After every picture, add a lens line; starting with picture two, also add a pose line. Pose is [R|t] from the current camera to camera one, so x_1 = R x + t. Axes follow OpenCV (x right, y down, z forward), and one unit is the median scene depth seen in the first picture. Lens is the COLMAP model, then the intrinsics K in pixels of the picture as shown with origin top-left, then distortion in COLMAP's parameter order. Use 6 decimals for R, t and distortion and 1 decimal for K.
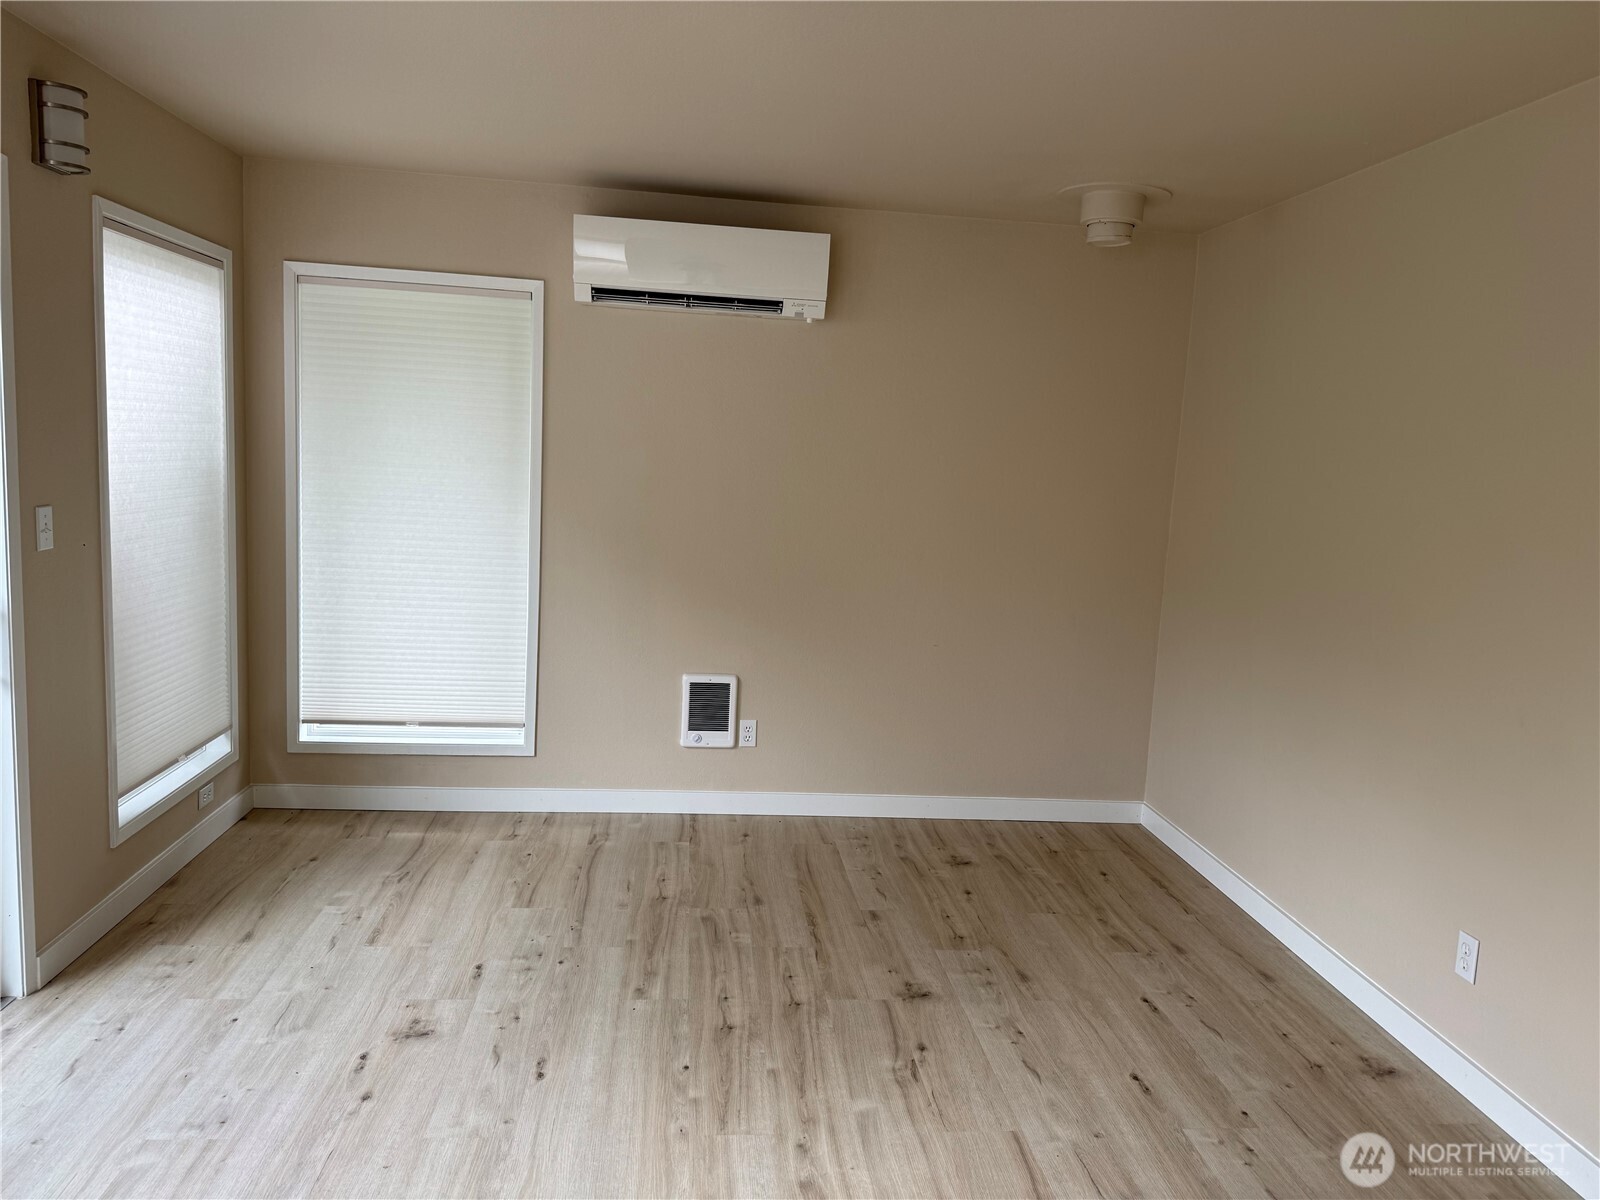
lens RADIAL K [[1131.8, 0, 800.0], [0, 1131.8, 604.6], [0, 0, 1]] dist [0.024826, -0.025064]
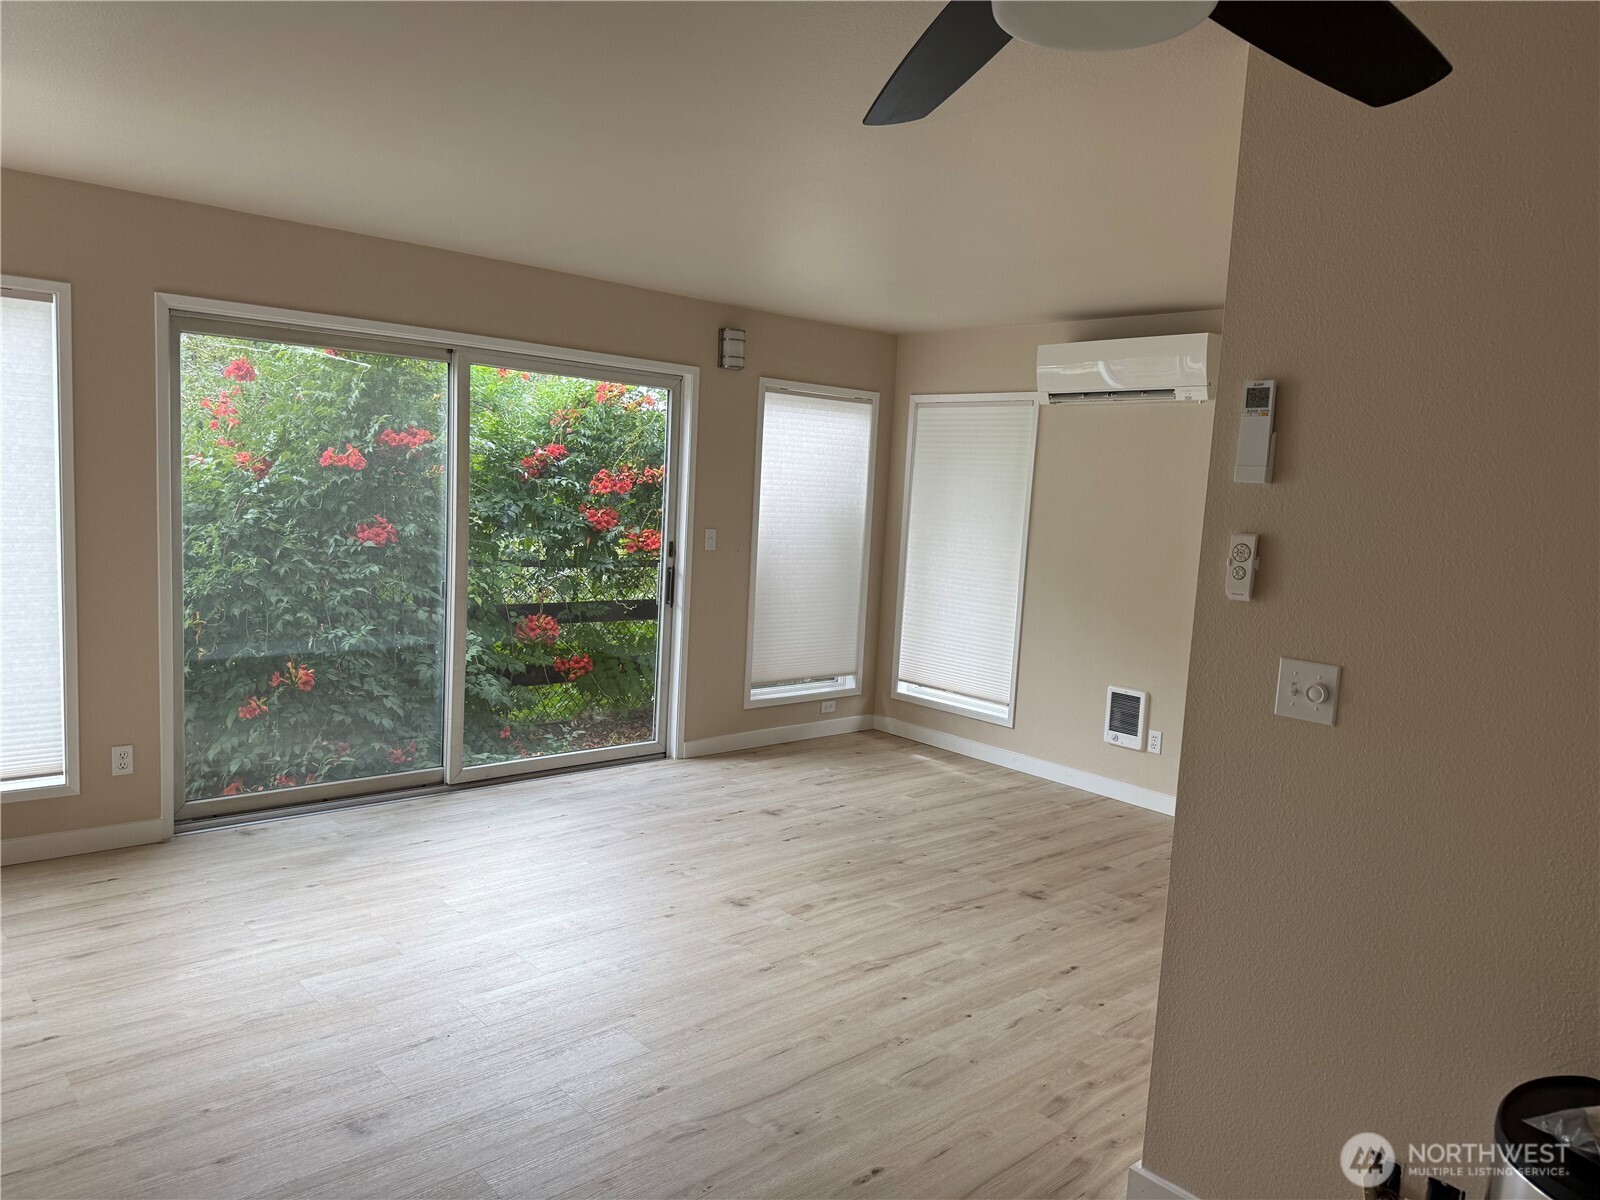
lens RADIAL K [[1131.8, 0, 802.5], [0, 1131.8, 595.2], [0, 0, 1]] dist [0.024826, -0.025064]
pose [[0.587995, 0.068578, -0.805952, 0.838225], [-0.146716, 0.988914, -0.022892, 0.047625], [0.795447, 0.131707, 0.591538, -0.064259]]
